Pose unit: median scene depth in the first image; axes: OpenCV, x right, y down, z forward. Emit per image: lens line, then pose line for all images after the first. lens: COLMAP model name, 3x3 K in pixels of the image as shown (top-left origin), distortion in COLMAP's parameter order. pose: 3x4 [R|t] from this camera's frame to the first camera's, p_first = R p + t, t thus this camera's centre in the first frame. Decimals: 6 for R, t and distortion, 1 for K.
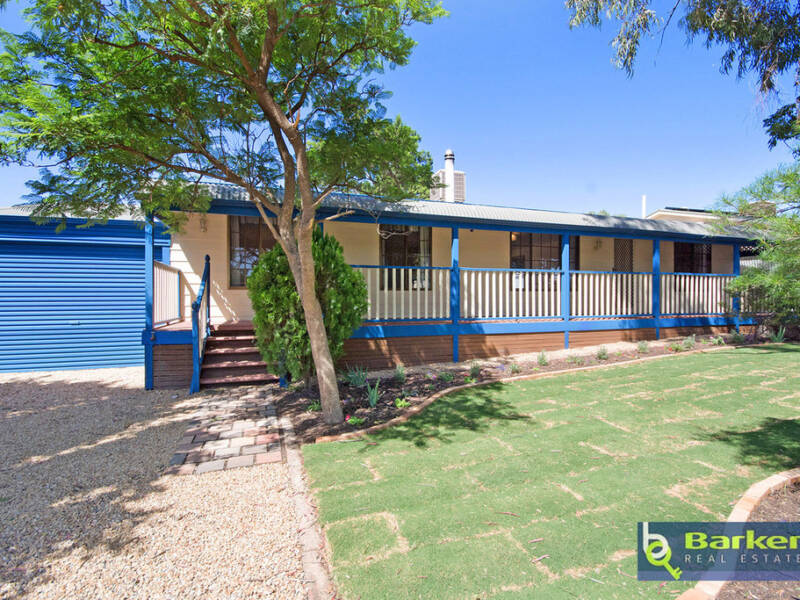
lens RADIAL K [[404.9, 0, 392.6], [0, 404.9, 296.6], [0, 0, 1]] dist [0.000285, -0.000338]
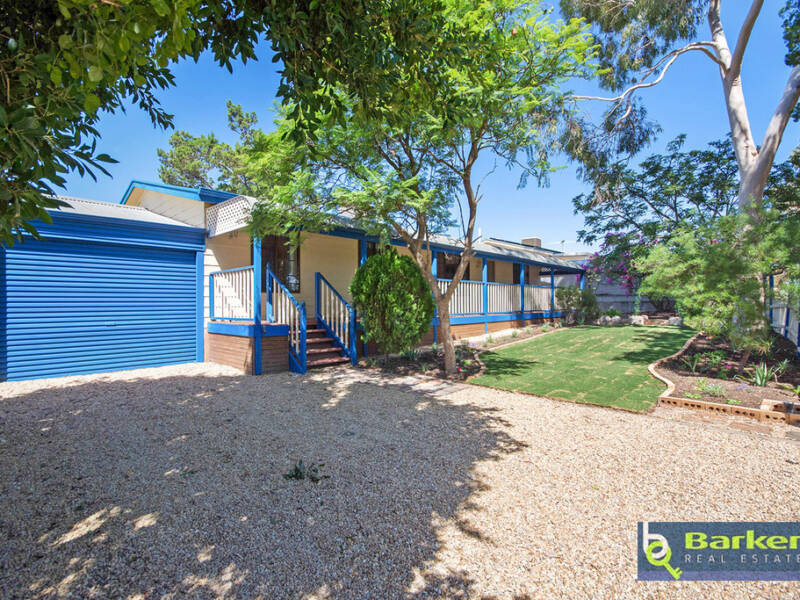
lens RADIAL K [[385.9, 0, 415.4], [0, 385.9, 295.9], [0, 0, 1]] dist [0.013924, -0.000031]
pose [[0.883747, 0.007989, 0.467897, -0.544114], [-0.001021, 0.999885, -0.015146, 0.009409], [-0.467964, 0.012907, 0.883653, -0.175160]]
